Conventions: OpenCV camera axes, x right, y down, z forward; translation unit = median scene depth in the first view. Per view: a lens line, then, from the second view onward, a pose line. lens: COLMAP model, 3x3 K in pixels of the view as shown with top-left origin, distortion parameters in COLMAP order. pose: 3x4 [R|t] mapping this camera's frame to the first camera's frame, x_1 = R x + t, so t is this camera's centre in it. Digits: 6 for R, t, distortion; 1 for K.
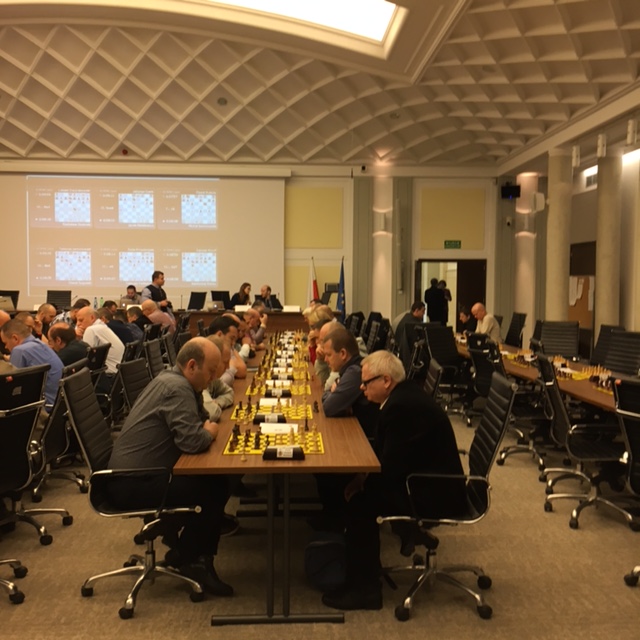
lens RADIAL K [[736.7, 0, 319.8], [0, 736.7, 319.3], [0, 0, 1]] dist [-0.004827, 0.000000]
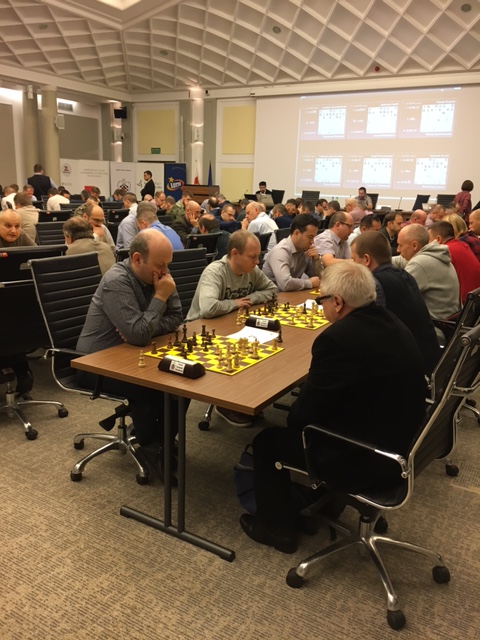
lens RADIAL K [[542.4, 0, 238.8], [0, 542.4, 322.9], [0, 0, 1]] dist [0.035378, -0.044089]
pose [[0.828351, 0.155440, -0.538213, 0.083040], [-0.049392, 0.977258, 0.206222, -0.002360], [0.558028, -0.144241, 0.817190, 0.118019]]
